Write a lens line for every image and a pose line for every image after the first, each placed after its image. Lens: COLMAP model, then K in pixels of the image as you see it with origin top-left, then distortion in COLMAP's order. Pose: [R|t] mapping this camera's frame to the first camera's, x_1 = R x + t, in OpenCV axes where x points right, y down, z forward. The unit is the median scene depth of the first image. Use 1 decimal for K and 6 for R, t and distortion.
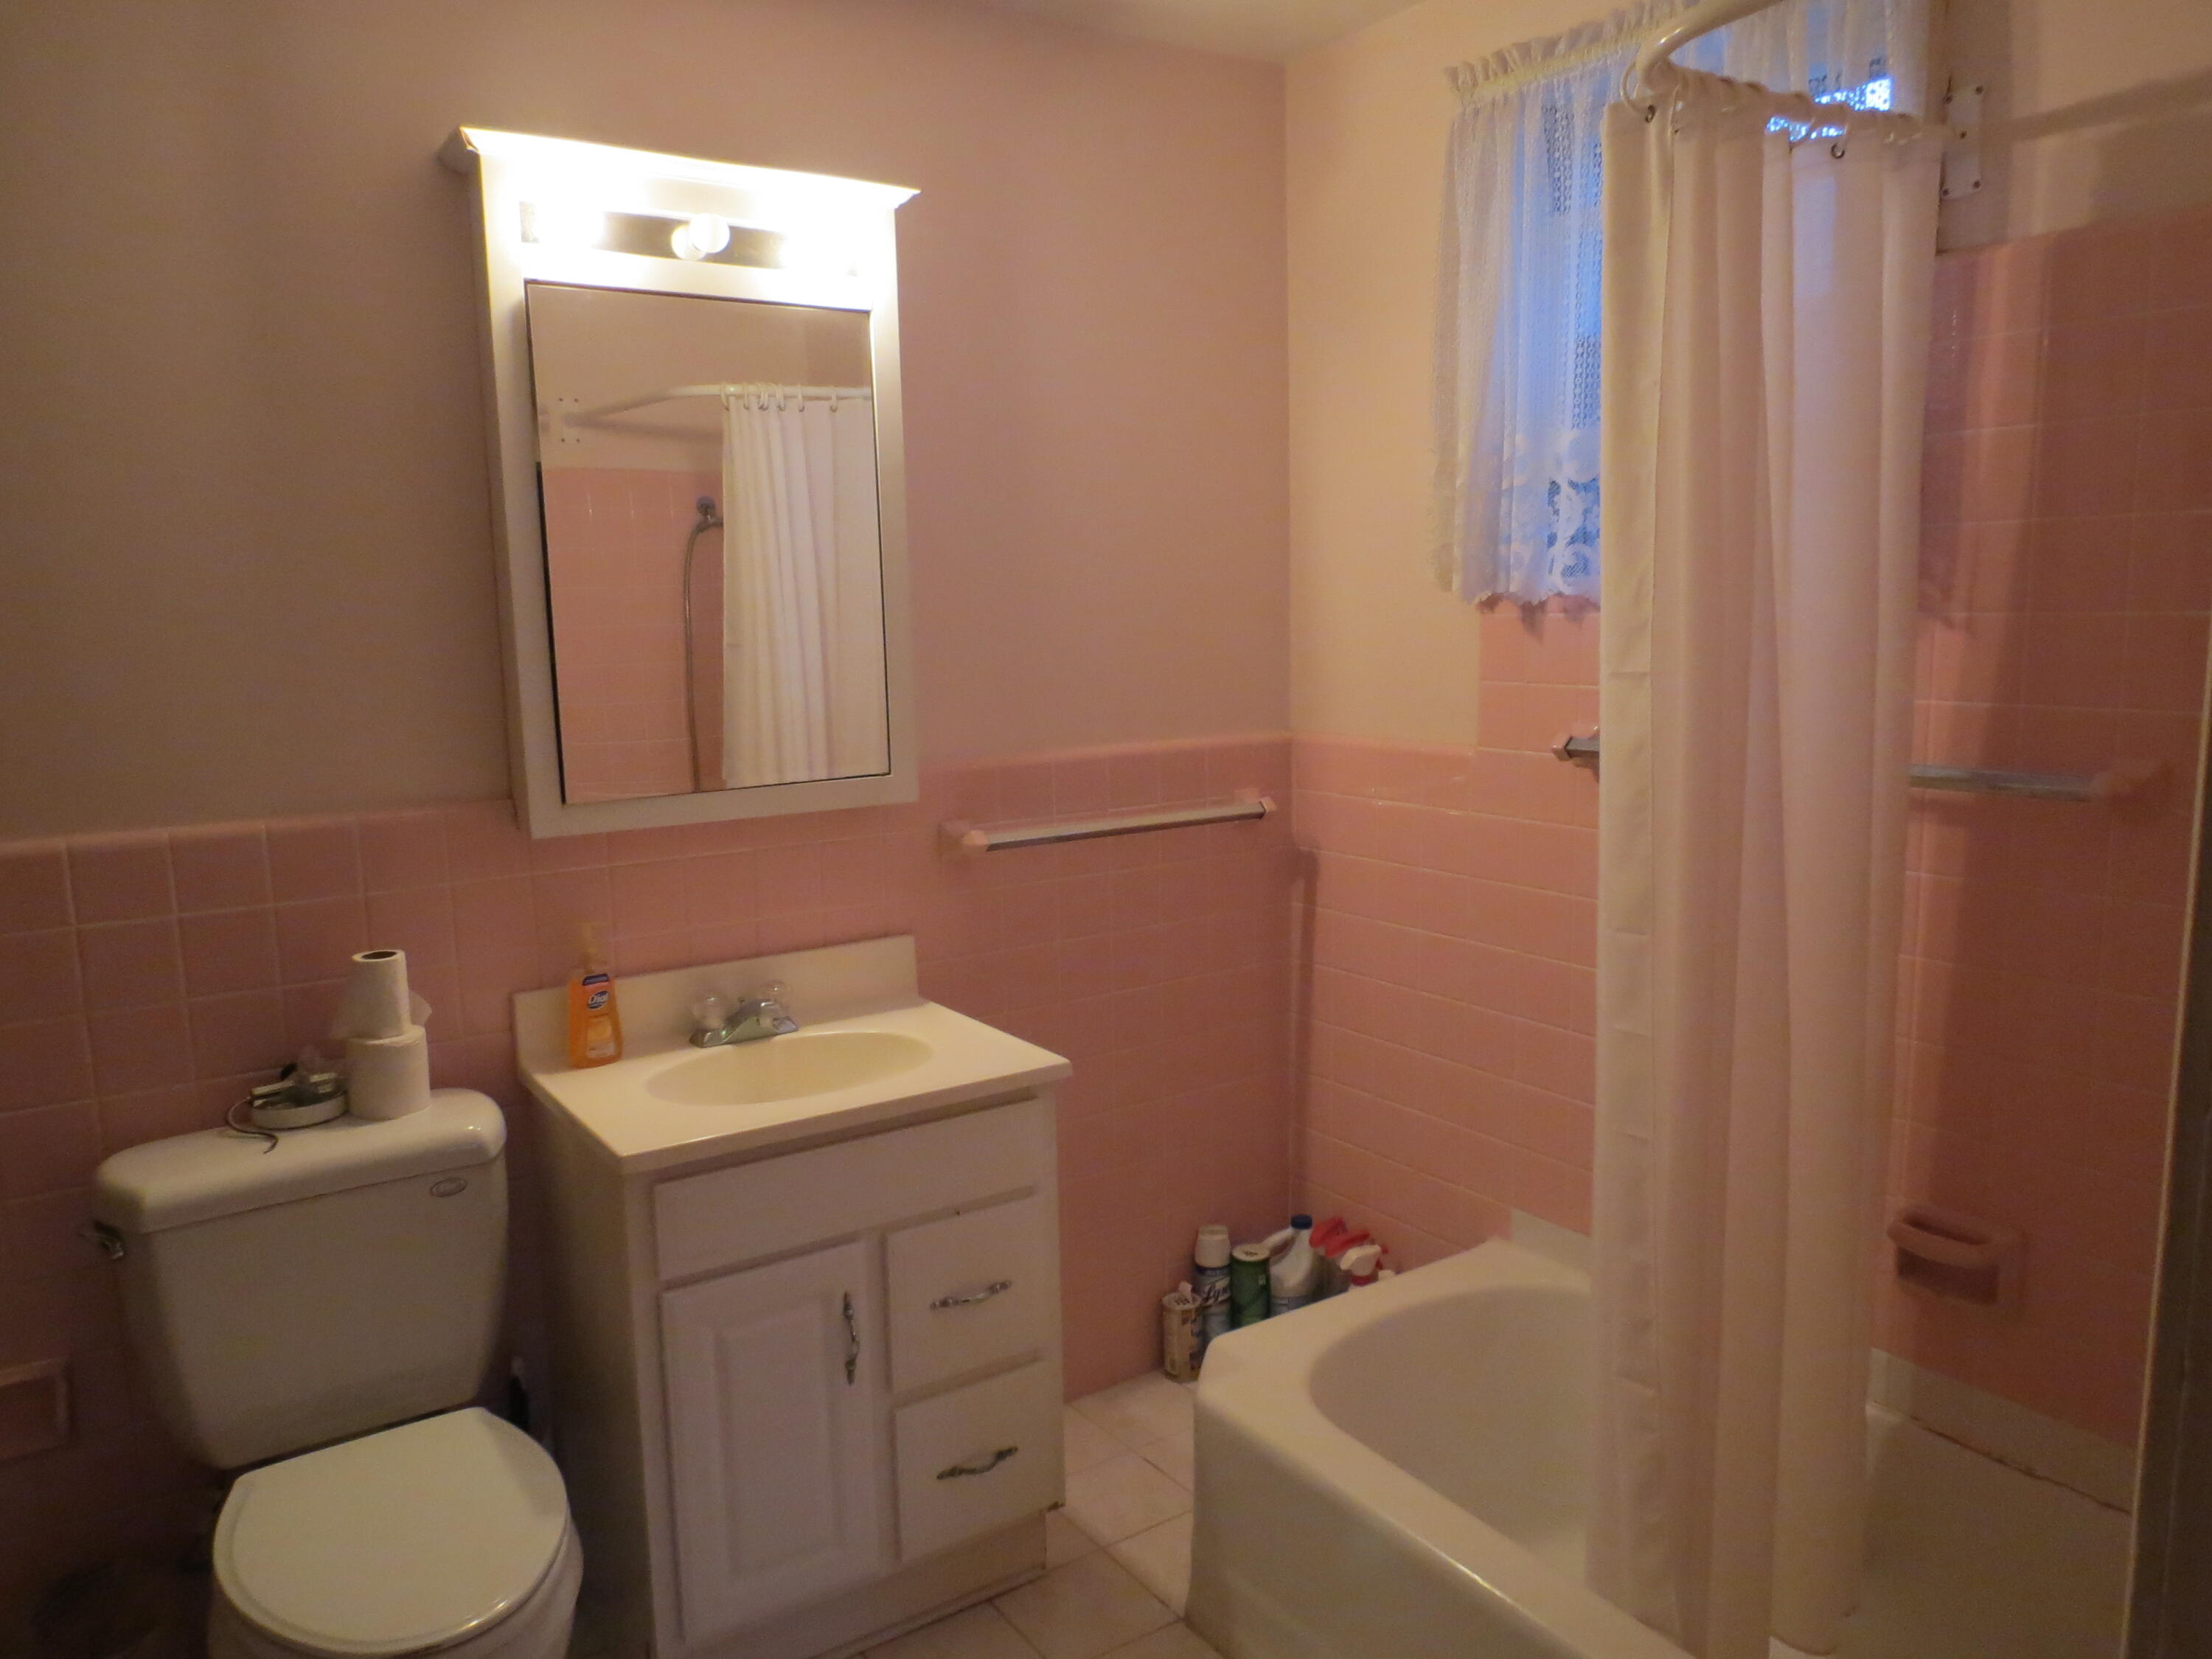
lens RADIAL K [[1553.9, 0, 1106.0], [0, 1553.9, 829.5], [0, 0, 1]] dist [-0.018975, -0.004067]
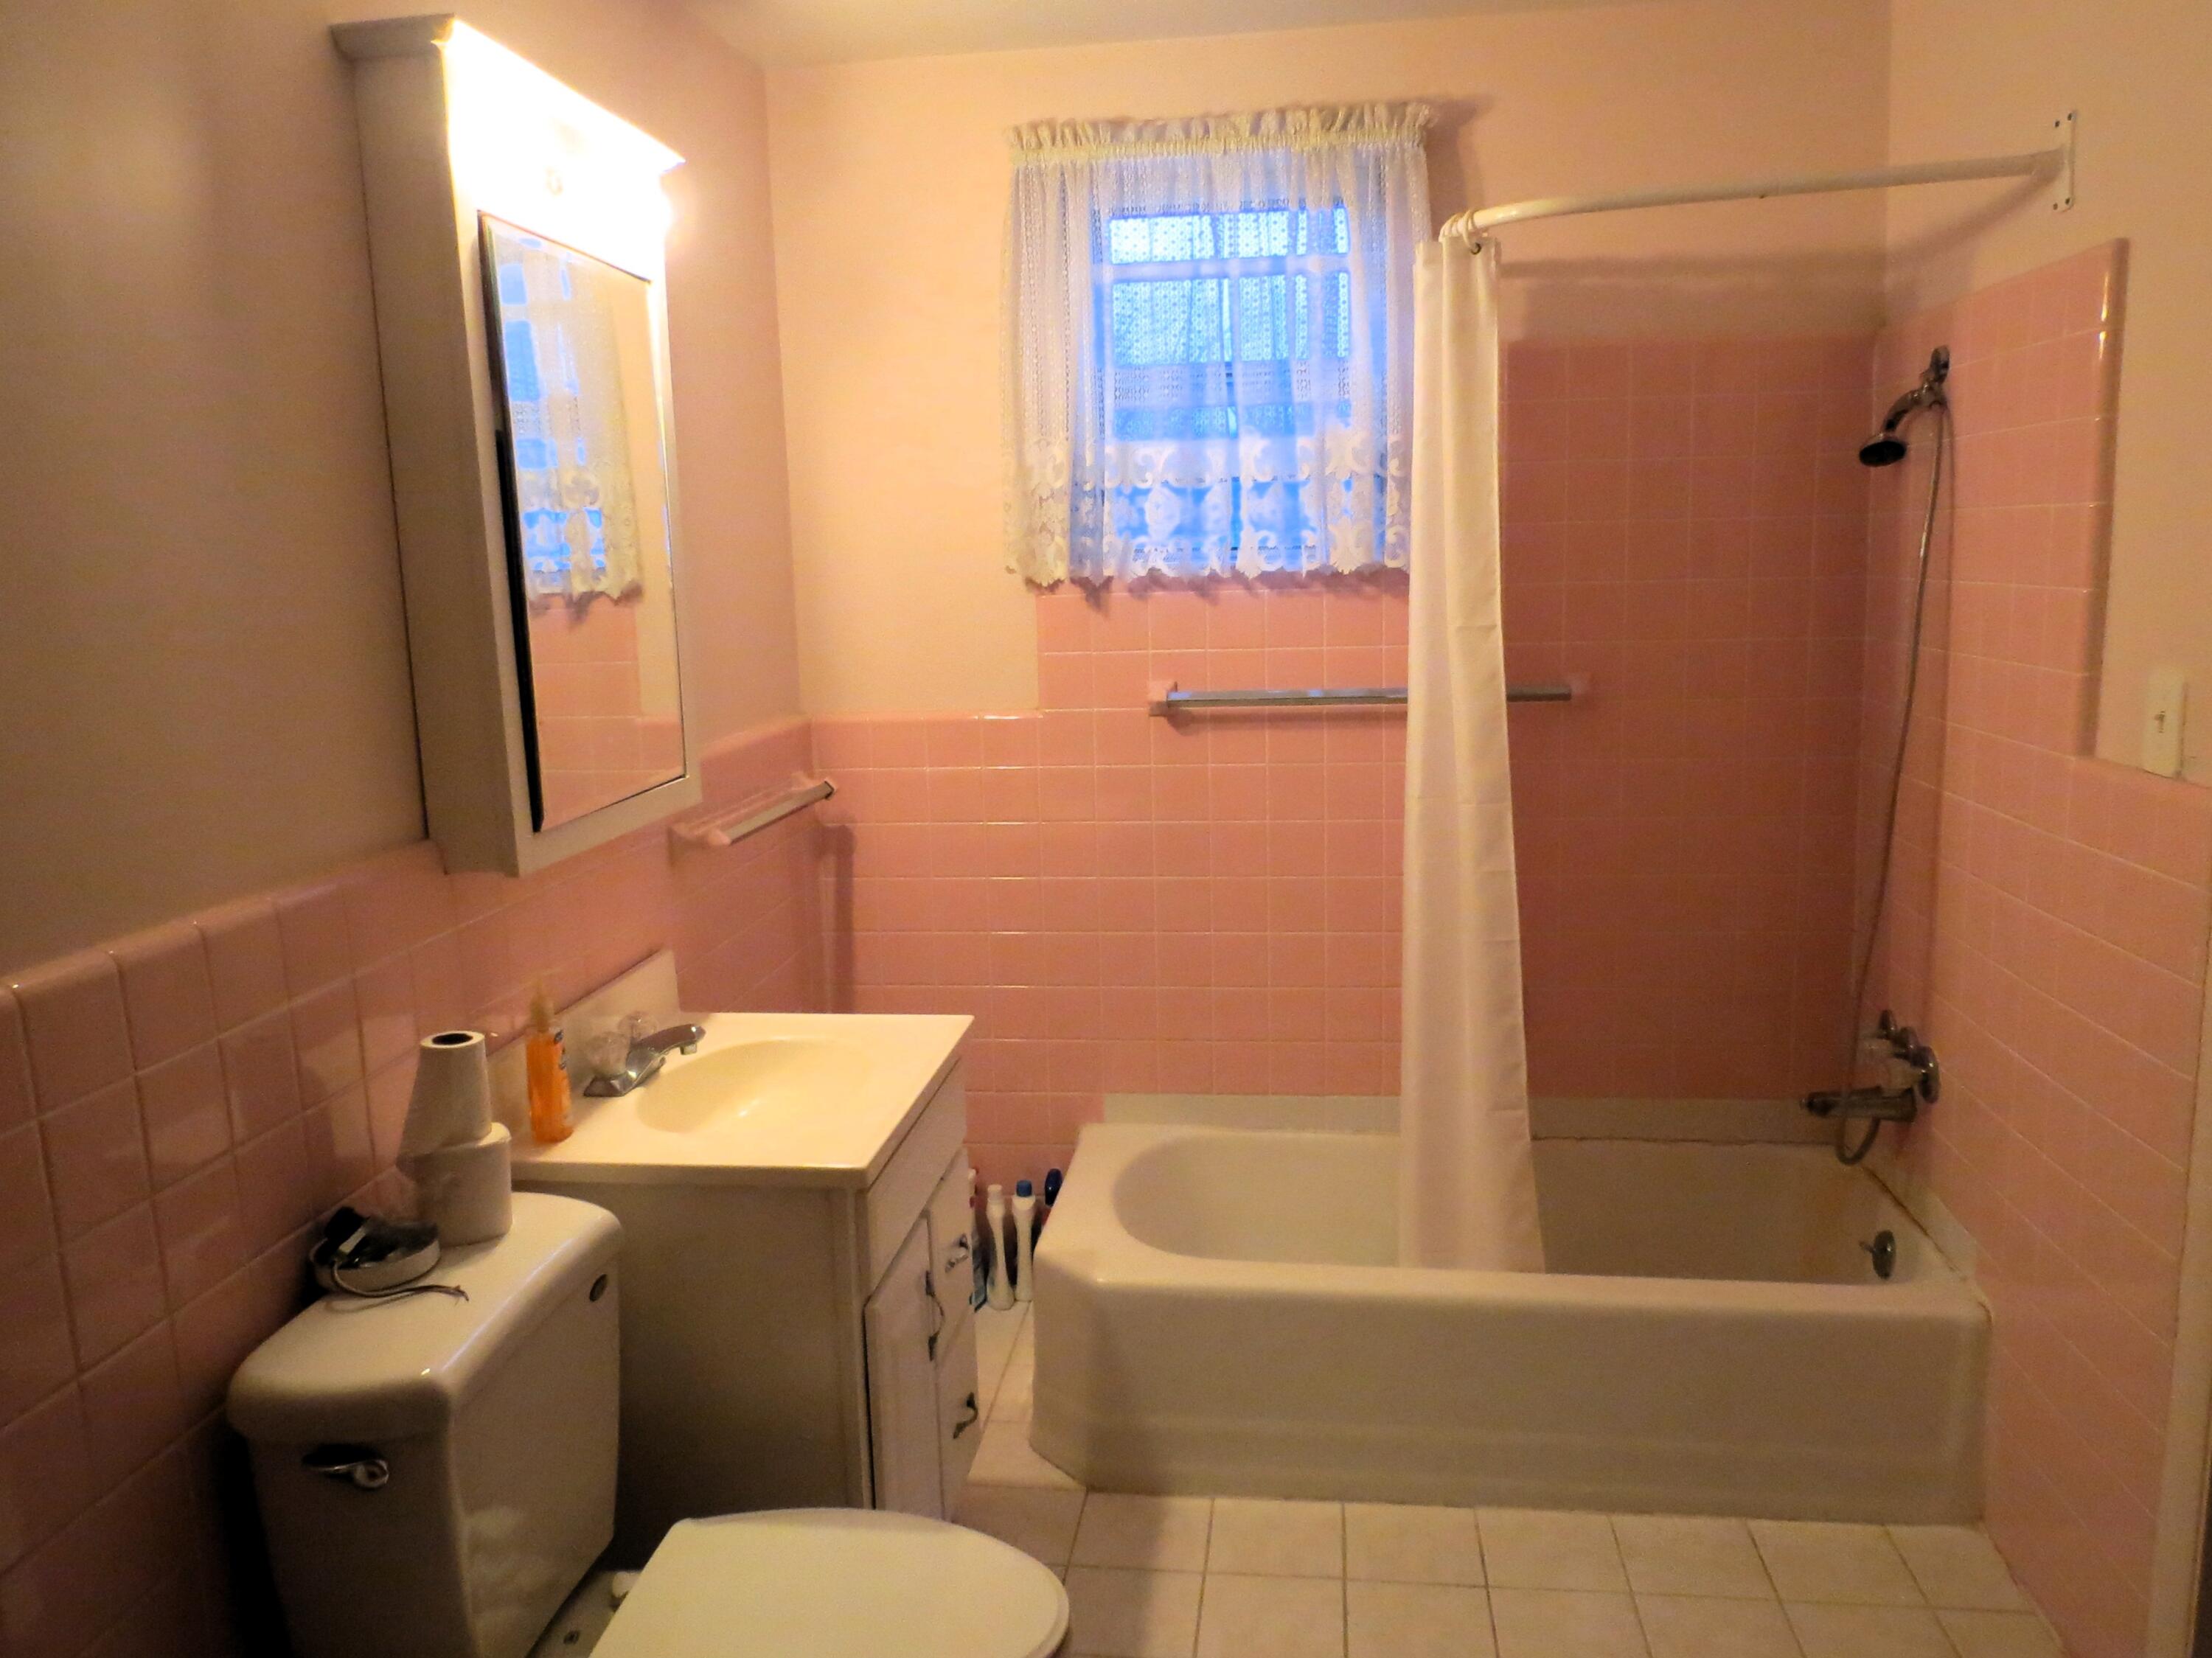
lens RADIAL K [[1647.2, 0, 1106.0], [0, 1647.2, 829.0], [0, 0, 1]] dist [-0.009550, -0.000022]
pose [[0.663973, -0.118743, 0.738268, -0.737244], [0.123170, 0.991192, 0.048648, -0.021129], [-0.737542, 0.058632, 0.672751, 0.153941]]
